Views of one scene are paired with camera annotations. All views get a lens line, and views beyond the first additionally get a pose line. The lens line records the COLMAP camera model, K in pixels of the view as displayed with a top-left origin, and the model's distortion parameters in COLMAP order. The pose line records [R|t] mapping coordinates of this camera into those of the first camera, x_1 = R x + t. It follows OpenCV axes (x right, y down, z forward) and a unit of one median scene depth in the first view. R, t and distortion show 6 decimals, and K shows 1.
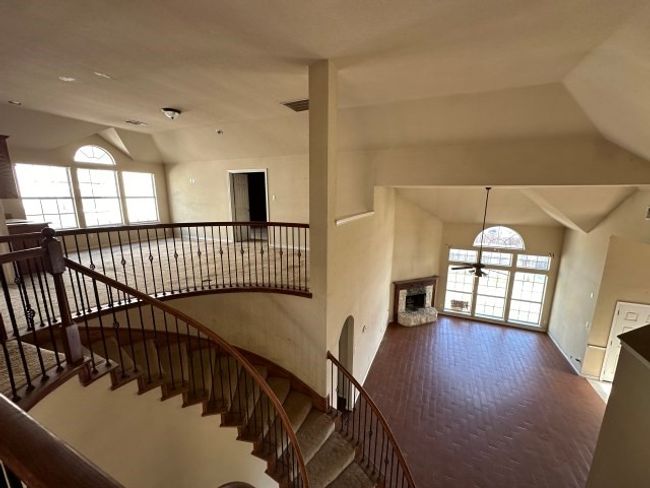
lens RADIAL K [[260.4, 0, 326.1], [0, 260.4, 245.9], [0, 0, 1]] dist [0.008599, 0.000389]
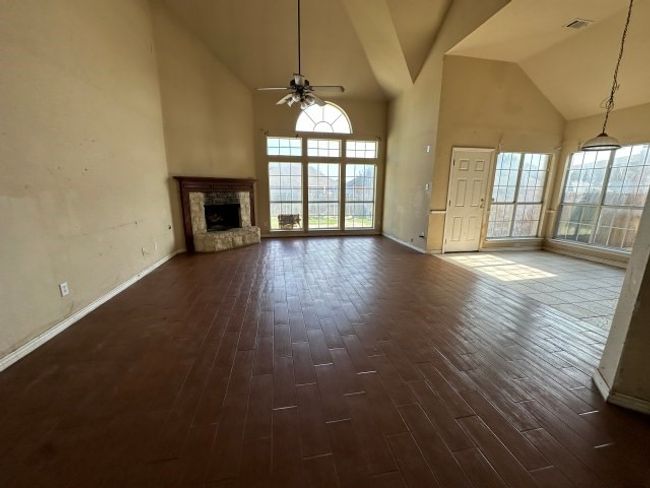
lens RADIAL K [[260.4, 0, 323.5], [0, 260.4, 246.0], [0, 0, 1]] dist [0.008599, 0.000389]
pose [[0.831238, -0.118874, 0.543059, 0.201036], [0.107349, 0.992807, 0.053007, 0.284488], [-0.545454, 0.014235, 0.838020, 0.363638]]
